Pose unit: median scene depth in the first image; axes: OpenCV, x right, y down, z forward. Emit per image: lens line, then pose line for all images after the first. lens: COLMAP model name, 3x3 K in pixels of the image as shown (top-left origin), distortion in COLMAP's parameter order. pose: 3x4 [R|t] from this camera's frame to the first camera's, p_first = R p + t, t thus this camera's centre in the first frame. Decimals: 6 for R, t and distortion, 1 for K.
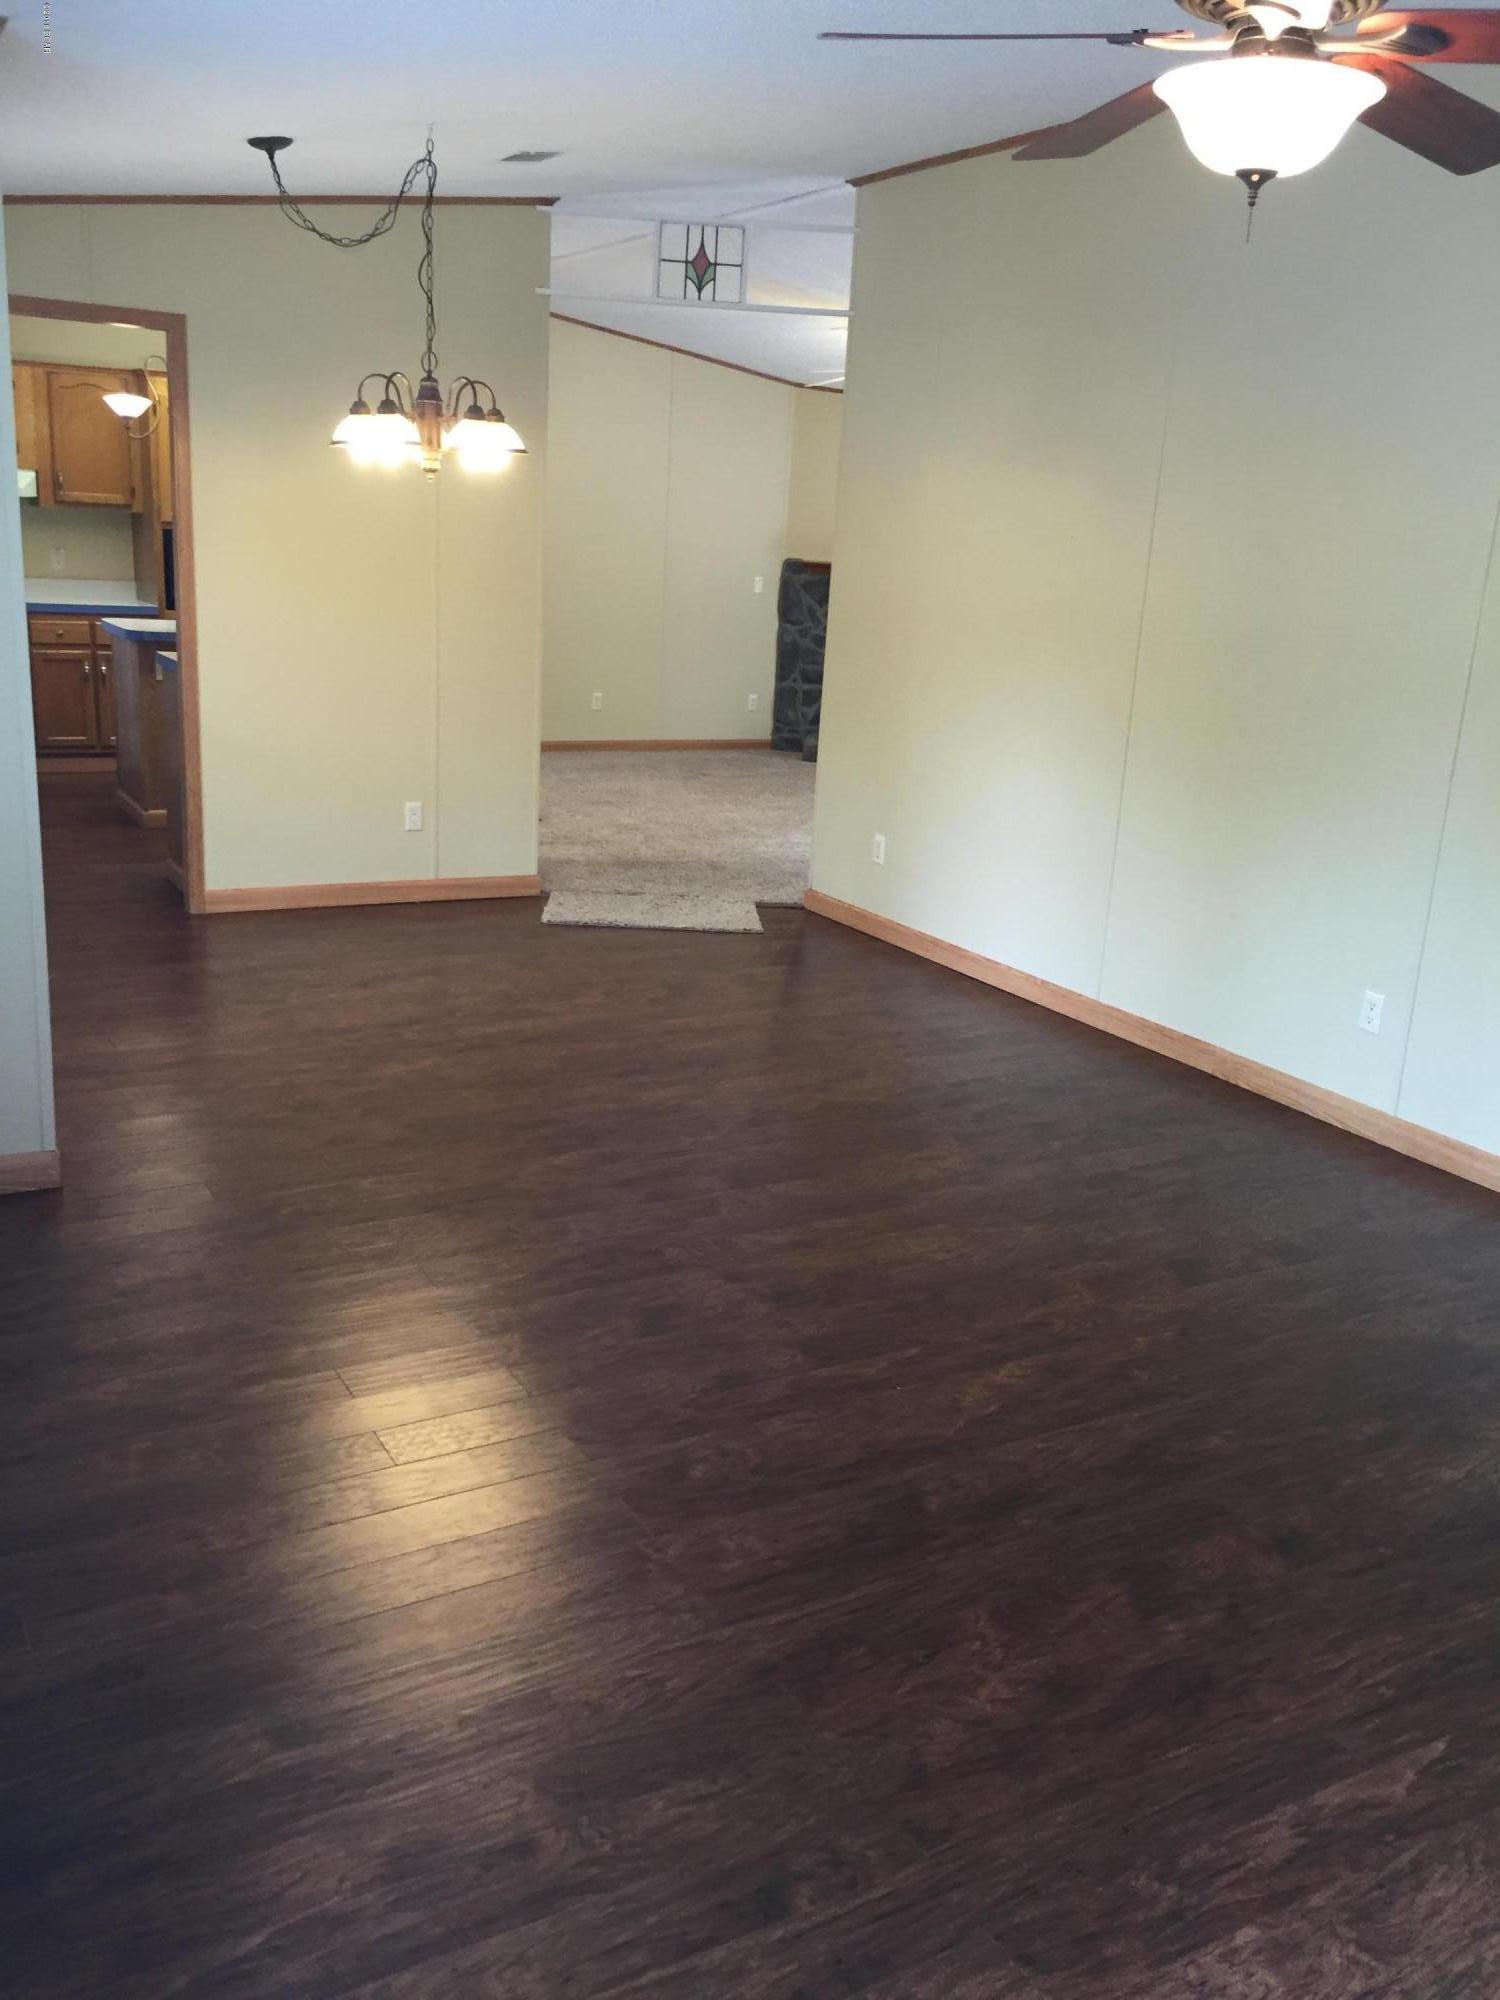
lens RADIAL K [[1753.1, 0, 750.0], [0, 1753.1, 1000.0], [0, 0, 1]] dist [0.154082, -0.154323]
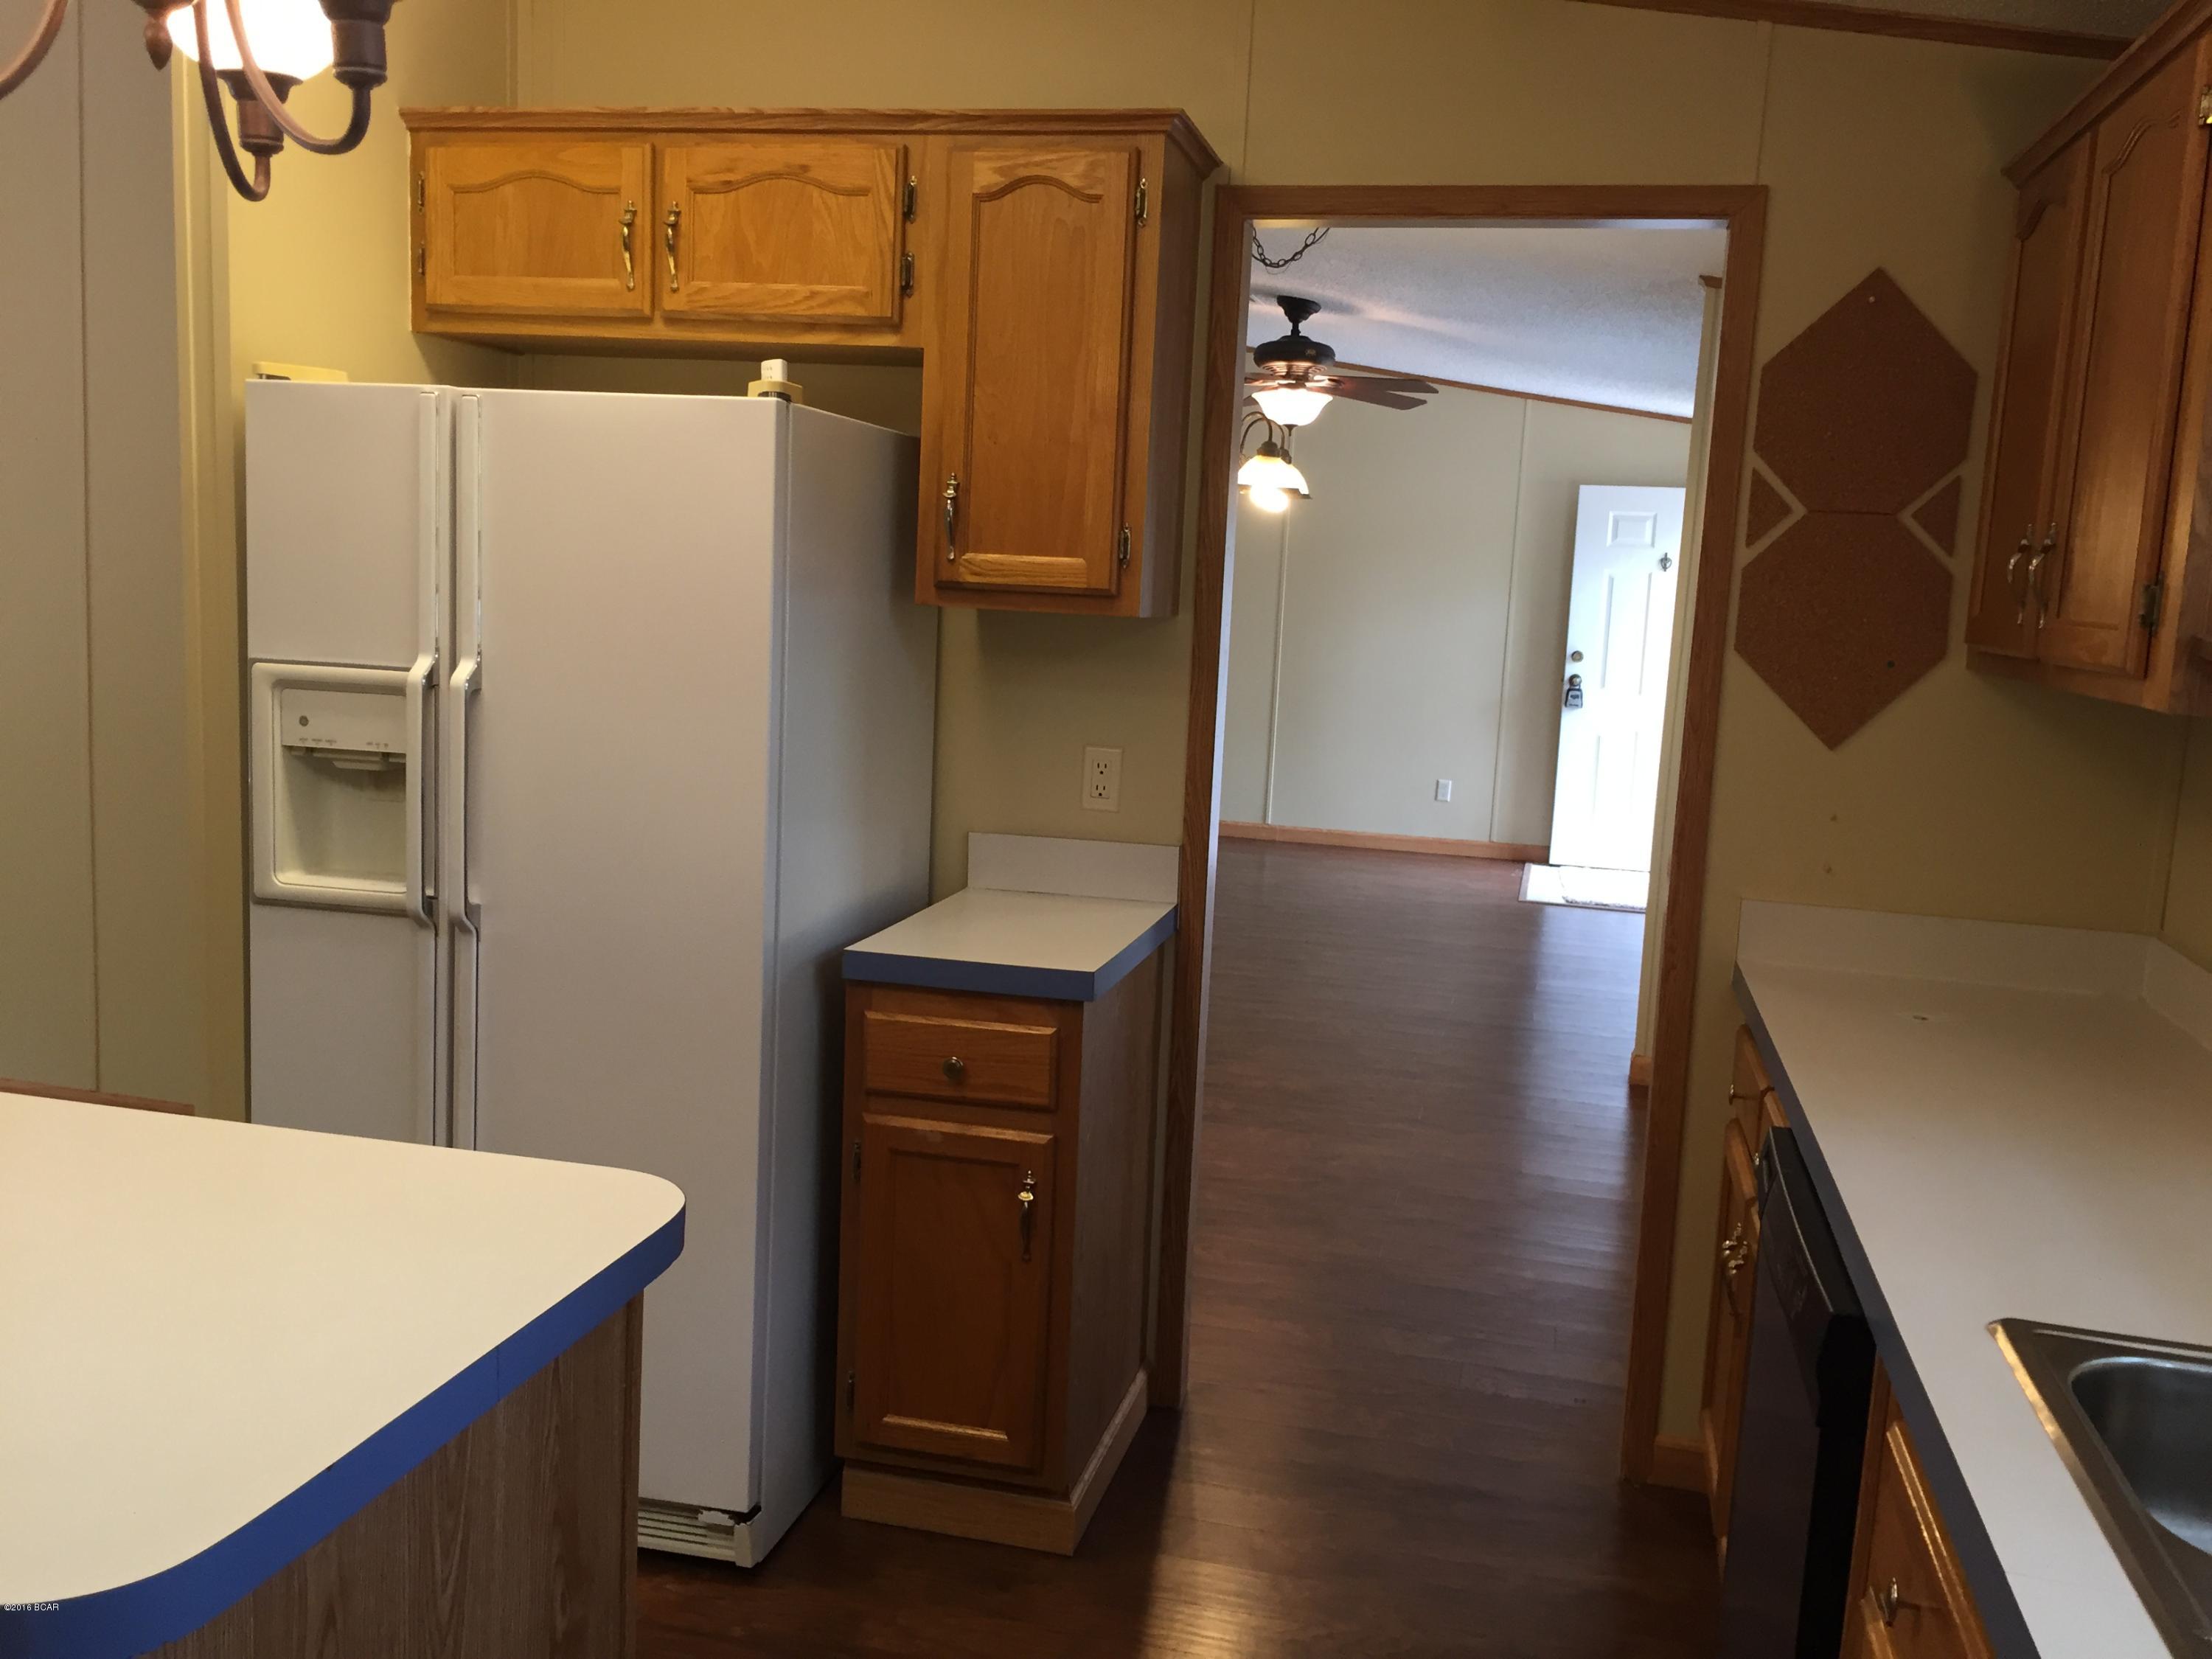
lens RADIAL K [[1938.9, 0, 1106.0], [0, 1938.9, 829.5], [0, 0, 1]] dist [0.154082, -0.154323]
pose [[-0.727014, -0.187303, 0.660582, -0.728461], [0.092669, 0.926505, 0.364692, -0.452239], [-0.680340, 0.326352, -0.656225, 1.521101]]
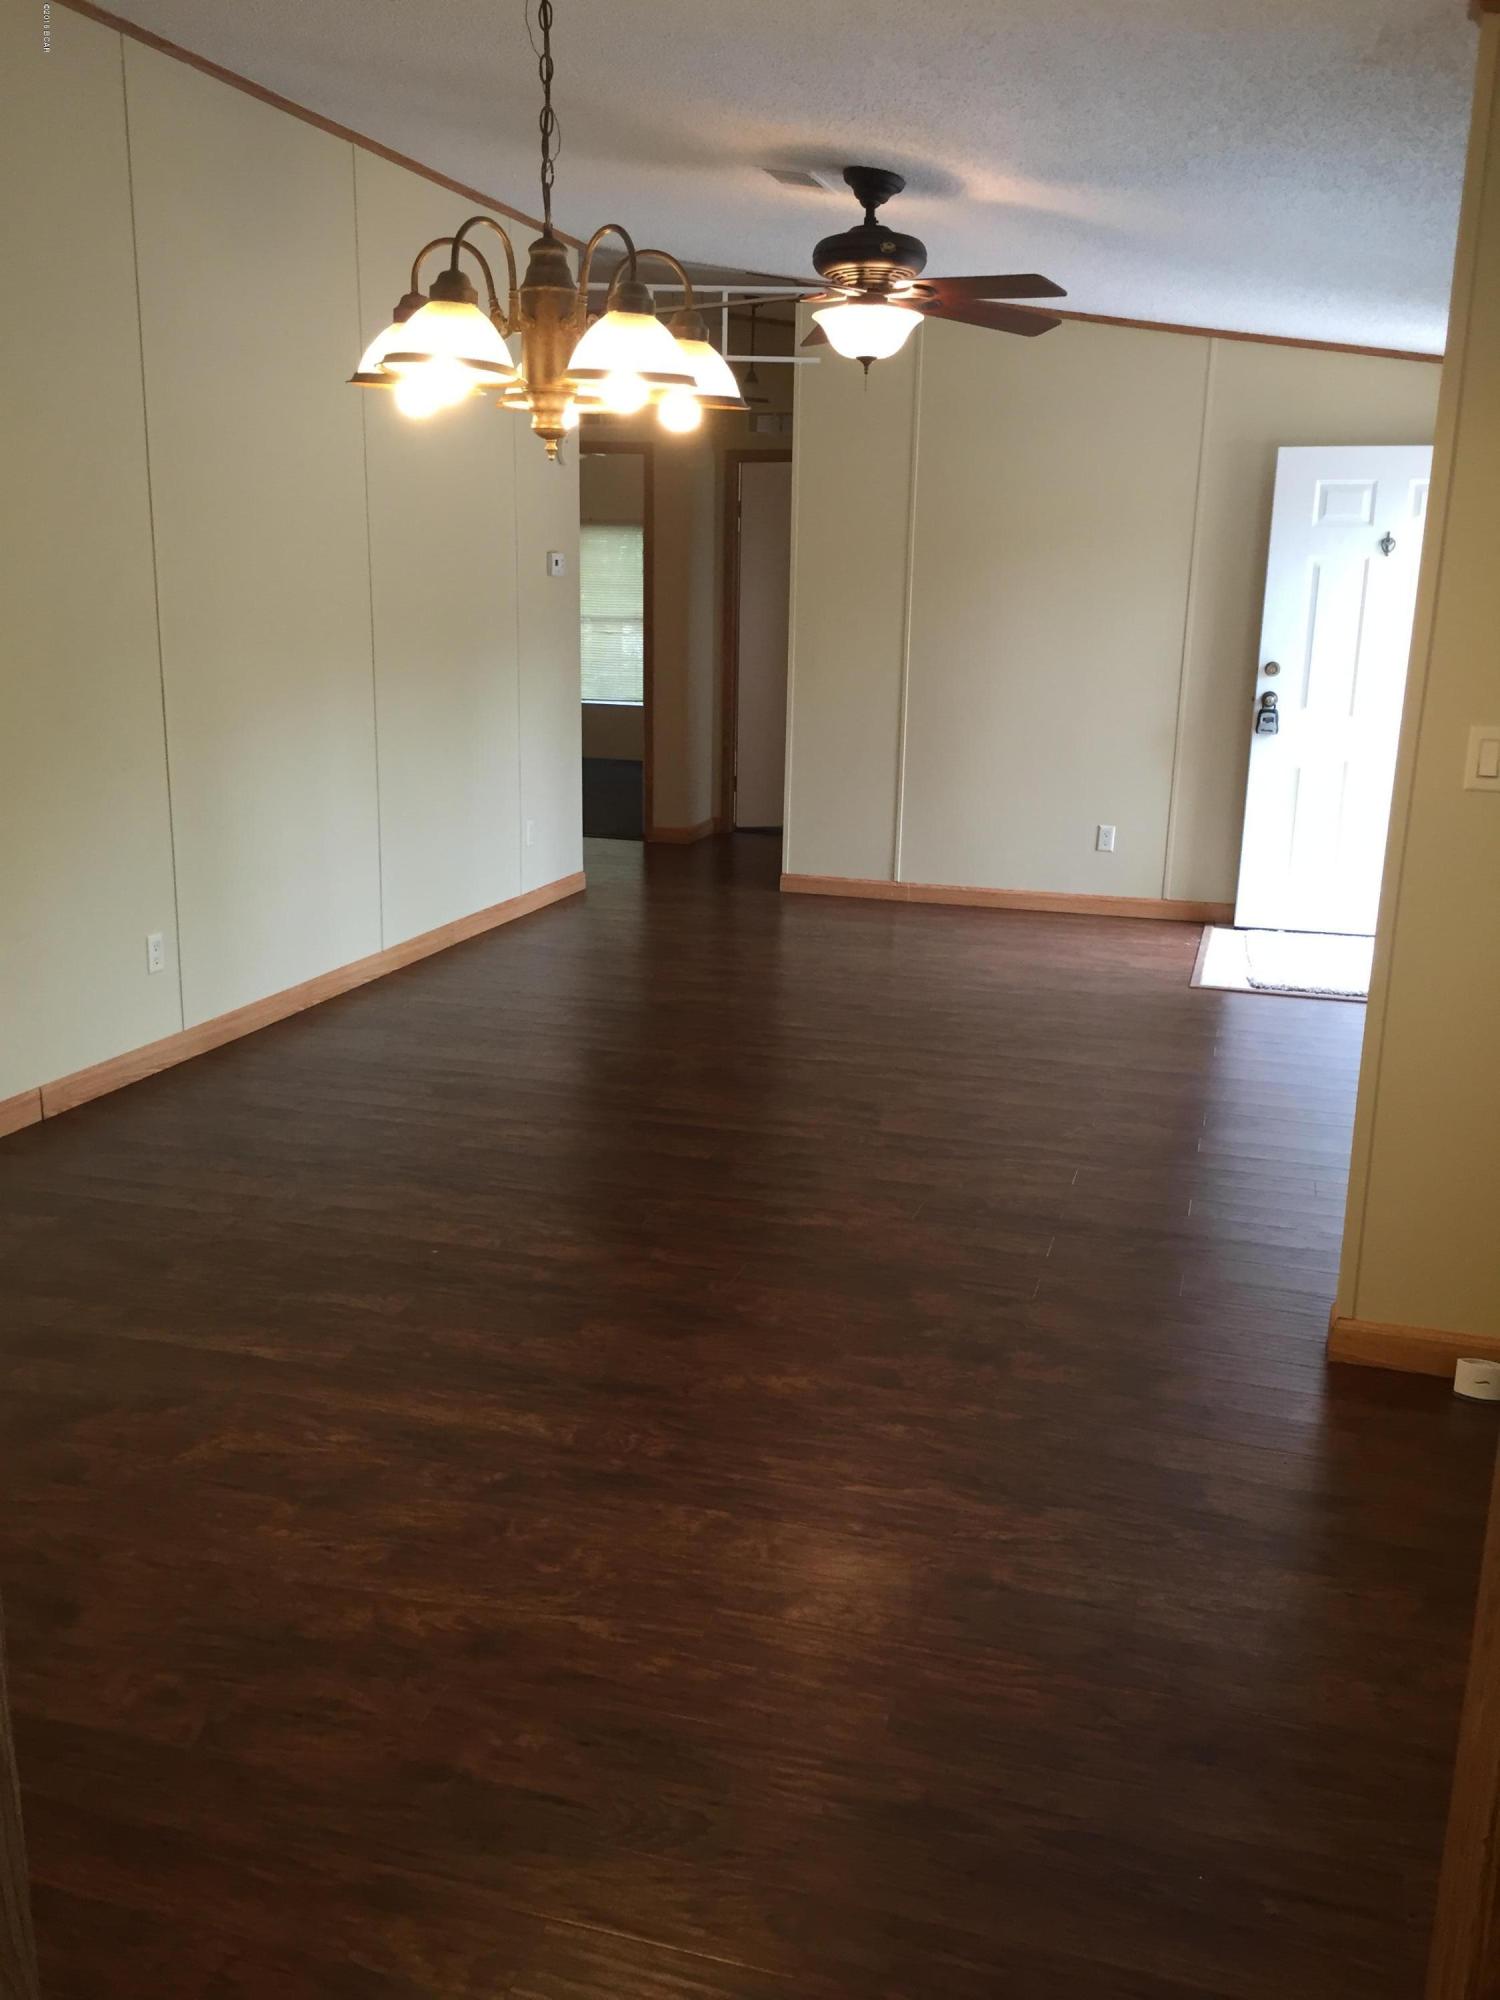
lens RADIAL K [[1753.1, 0, 750.0], [0, 1753.1, 1000.0], [0, 0, 1]] dist [0.154082, -0.154323]
pose [[-0.693497, -0.238492, 0.679841, -0.516863], [0.131206, 0.886034, 0.444667, -0.326107], [-0.708412, 0.397574, -0.583171, 1.142793]]
